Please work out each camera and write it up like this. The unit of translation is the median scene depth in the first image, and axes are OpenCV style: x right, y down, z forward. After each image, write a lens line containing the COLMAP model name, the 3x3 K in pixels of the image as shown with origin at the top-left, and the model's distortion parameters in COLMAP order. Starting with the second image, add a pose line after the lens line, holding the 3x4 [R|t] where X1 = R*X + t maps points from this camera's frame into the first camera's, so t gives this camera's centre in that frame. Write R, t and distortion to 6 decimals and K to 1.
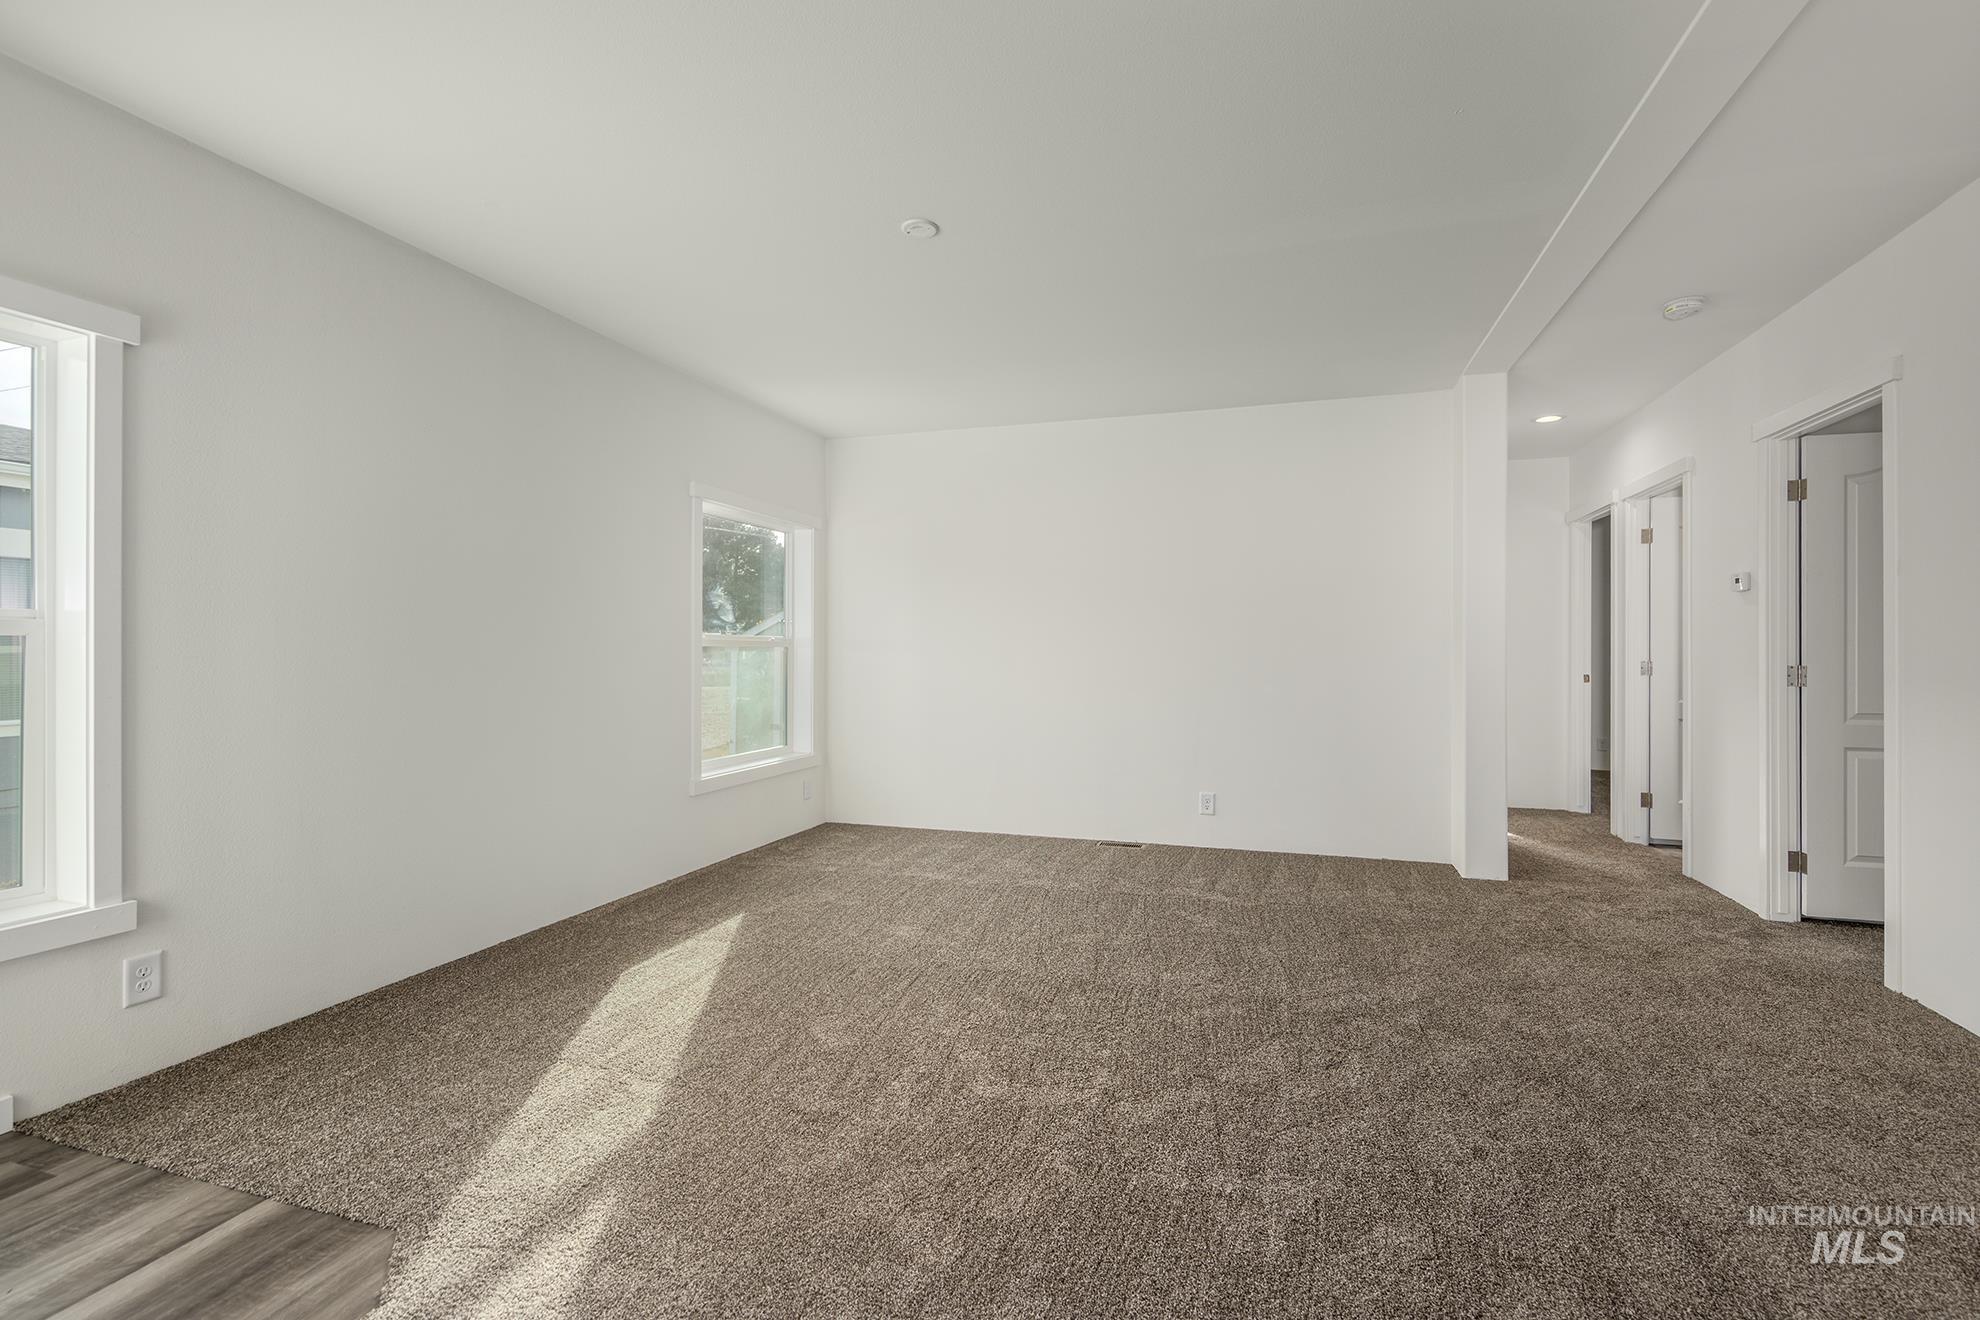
lens RADIAL K [[881.9, 0, 1021.5], [0, 881.9, 640.4], [0, 0, 1]] dist [0.002086, -0.000374]
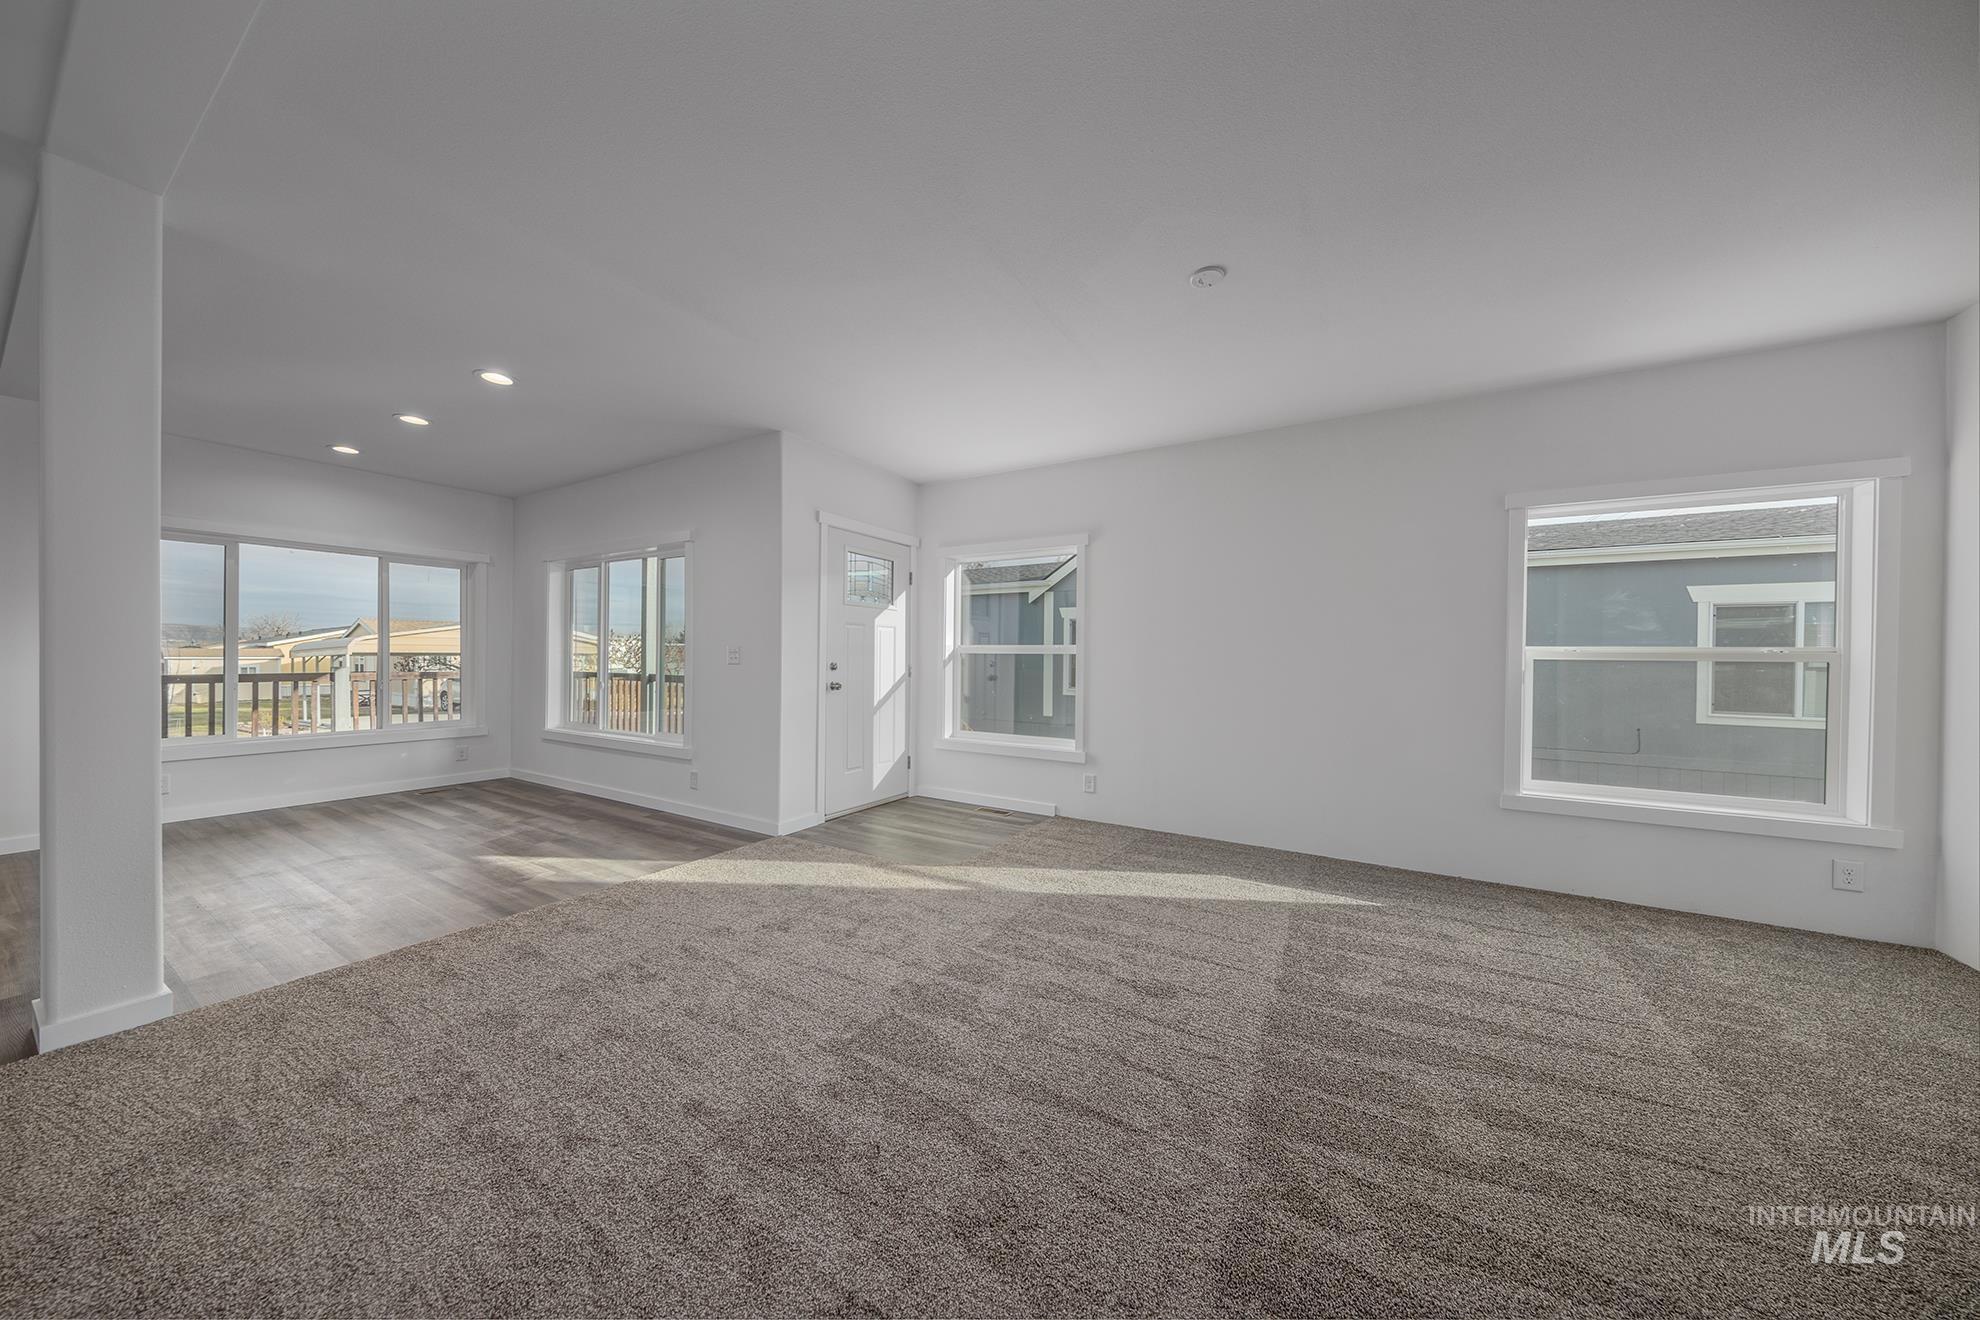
lens RADIAL K [[624.2, 0, 990.0], [0, 624.2, 660.0], [0, 0, 1]] dist [-0.000330, -0.001654]
pose [[-0.241694, -0.008548, -0.970315, 0.611368], [-0.007315, 0.999949, -0.006987, 0.021698], [0.970325, 0.005409, -0.241744, 0.811248]]
